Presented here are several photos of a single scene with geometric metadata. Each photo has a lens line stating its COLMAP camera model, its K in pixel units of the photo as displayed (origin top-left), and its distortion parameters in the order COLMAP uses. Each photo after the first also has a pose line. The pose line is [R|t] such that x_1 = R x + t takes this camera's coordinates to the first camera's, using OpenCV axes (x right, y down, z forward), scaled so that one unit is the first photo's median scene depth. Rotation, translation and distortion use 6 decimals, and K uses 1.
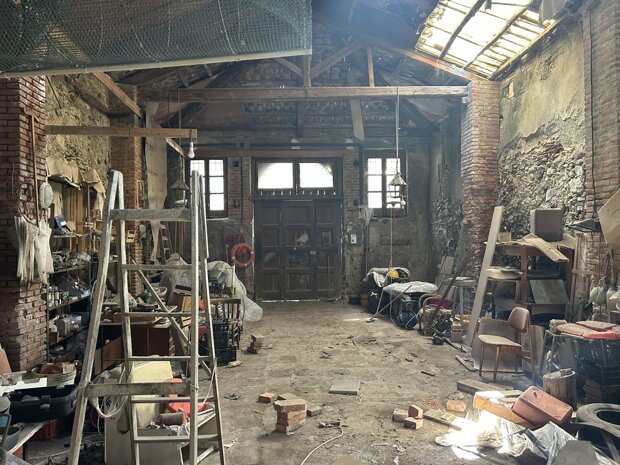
lens RADIAL K [[465.2, 0, 311.7], [0, 465.2, 234.0], [0, 0, 1]] dist [0.052743, -0.062298]
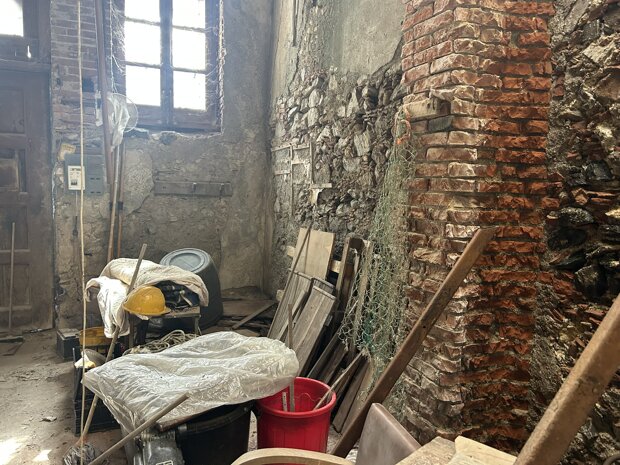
lens RADIAL K [[465.2, 0, 311.7], [0, 465.2, 234.0], [0, 0, 1]] dist [0.052743, -0.062298]
pose [[0.941425, 0.000017, 0.337223, 0.139104], [-0.035182, 0.994548, 0.098167, 0.011697], [-0.335382, -0.104281, 0.936293, 0.558655]]
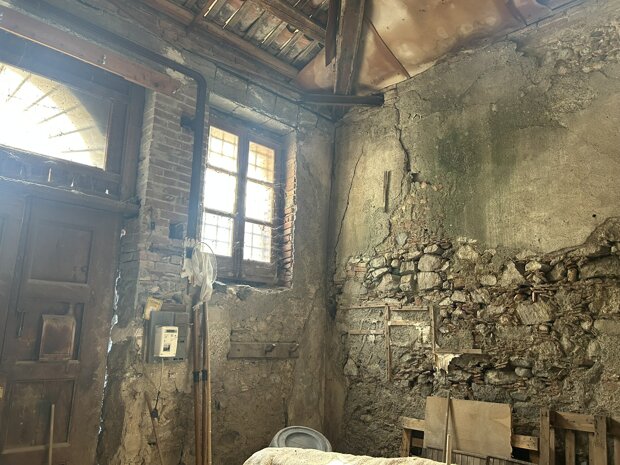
lens RADIAL K [[465.2, 0, 311.7], [0, 465.2, 234.0], [0, 0, 1]] dist [0.052743, -0.062298]
pose [[0.750545, 0.171871, 0.638078, -0.045743], [-0.038927, 0.975408, -0.216944, 0.004931], [-0.659672, 0.137988, 0.738777, 0.686049]]
